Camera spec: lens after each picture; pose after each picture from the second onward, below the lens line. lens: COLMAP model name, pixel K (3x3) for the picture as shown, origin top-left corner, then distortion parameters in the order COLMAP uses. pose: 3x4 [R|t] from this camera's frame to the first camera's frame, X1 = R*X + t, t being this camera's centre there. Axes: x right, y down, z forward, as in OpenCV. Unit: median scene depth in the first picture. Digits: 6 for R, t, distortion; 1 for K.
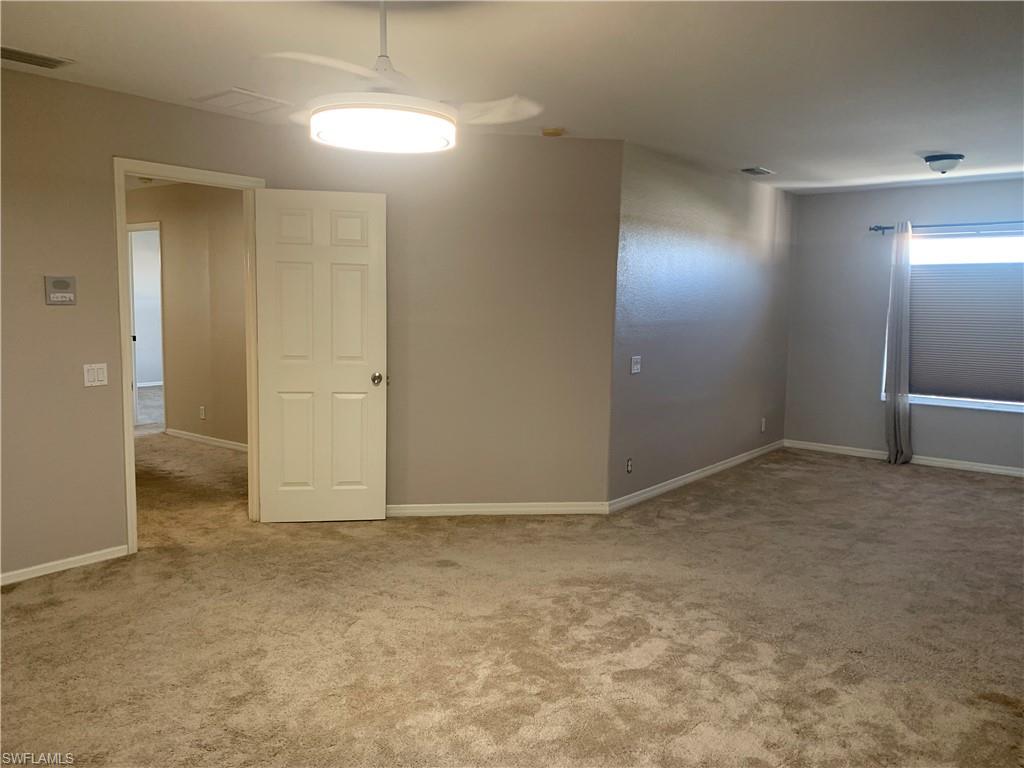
lens RADIAL K [[791.3, 0, 504.5], [0, 791.3, 381.9], [0, 0, 1]] dist [0.041640, -0.052870]
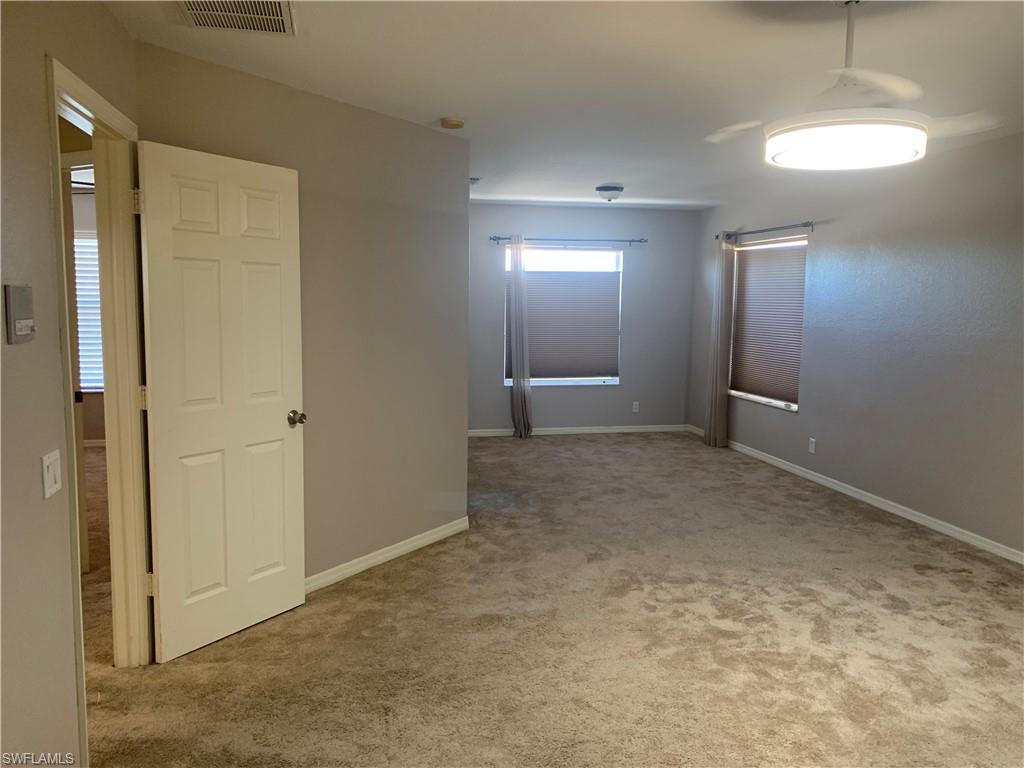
lens RADIAL K [[791.3, 0, 509.4], [0, 791.3, 381.1], [0, 0, 1]] dist [0.041640, -0.052870]
pose [[0.634385, -0.091088, 0.767632, -0.587990], [0.084229, 0.995266, 0.048491, -0.056440], [-0.768415, 0.033895, 0.639054, 0.358488]]
